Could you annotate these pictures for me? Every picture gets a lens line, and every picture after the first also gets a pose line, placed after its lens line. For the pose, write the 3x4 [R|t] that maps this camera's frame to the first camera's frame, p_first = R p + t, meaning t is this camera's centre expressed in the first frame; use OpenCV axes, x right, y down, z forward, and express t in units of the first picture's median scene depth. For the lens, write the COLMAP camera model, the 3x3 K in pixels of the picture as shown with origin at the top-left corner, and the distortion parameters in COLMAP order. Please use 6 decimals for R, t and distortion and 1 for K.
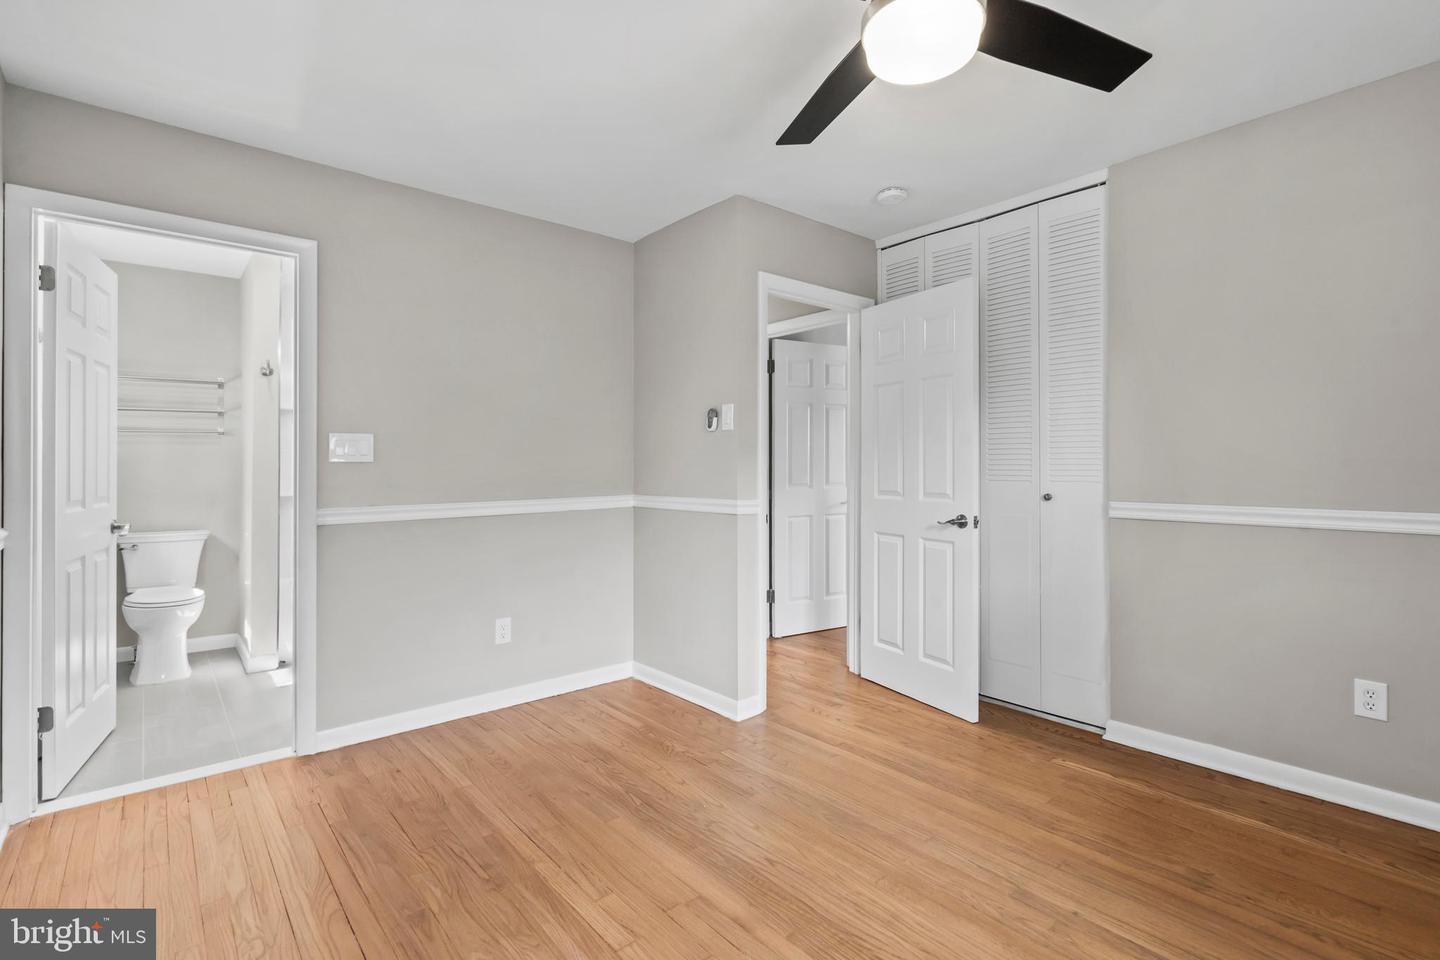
lens RADIAL K [[663.6, 0, 721.4], [0, 663.6, 470.8], [0, 0, 1]] dist [0.000975, 0.000030]
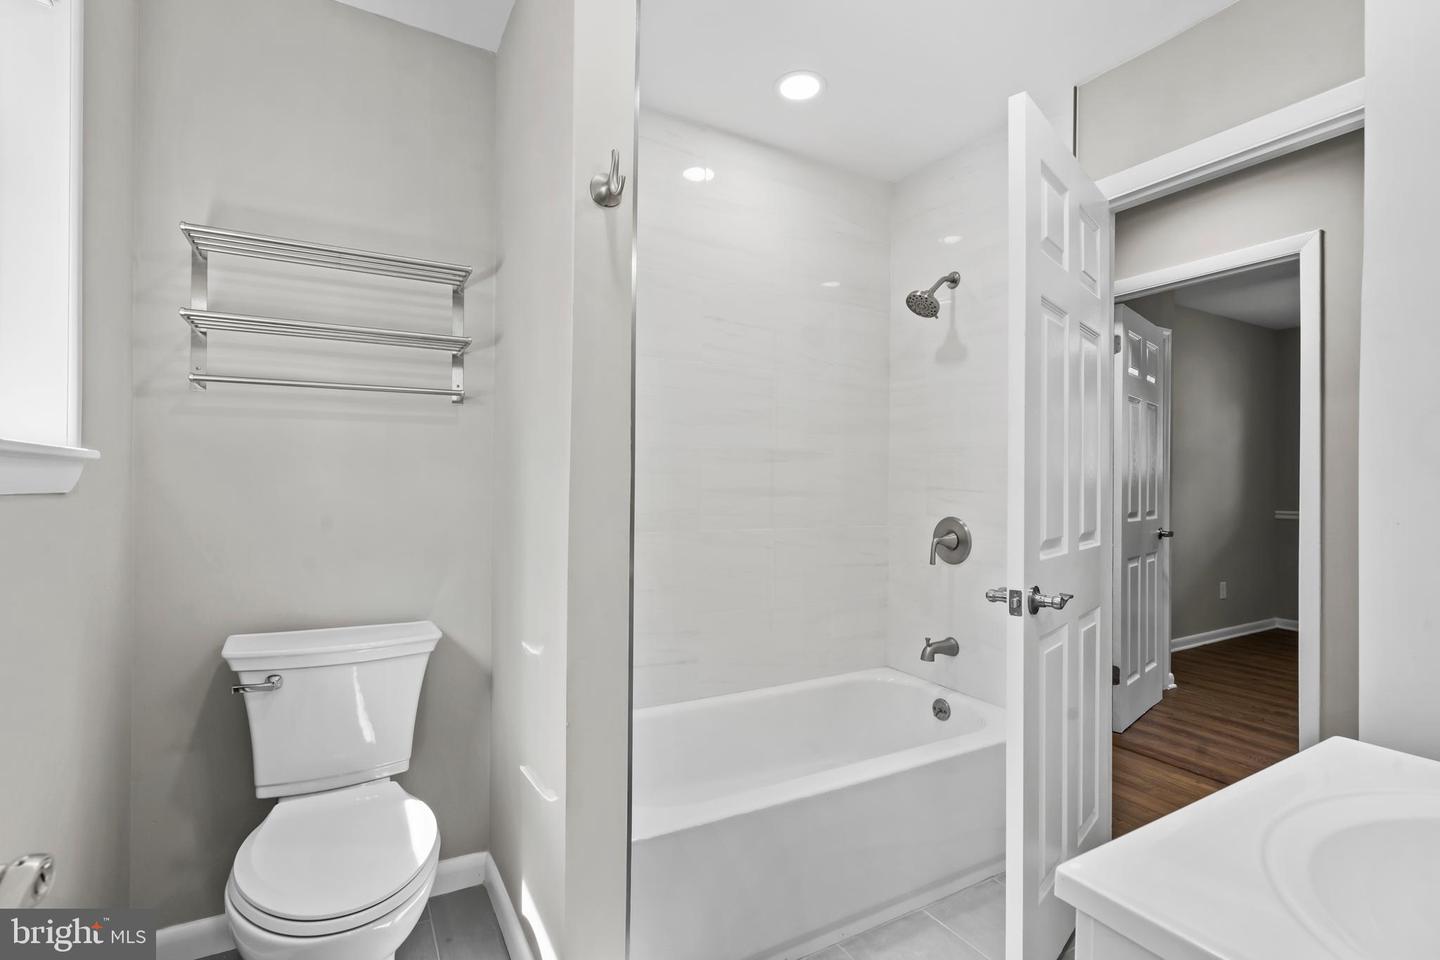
lens RADIAL K [[663.6, 0, 719.5], [0, 663.6, 482.3], [0, 0, 1]] dist [0.000975, 0.000030]
pose [[0.978943, 0.005839, -0.204051, -0.522769], [-0.007658, 0.999938, -0.008126, 0.001404], [0.203990, 0.009517, 0.978927, 0.637921]]
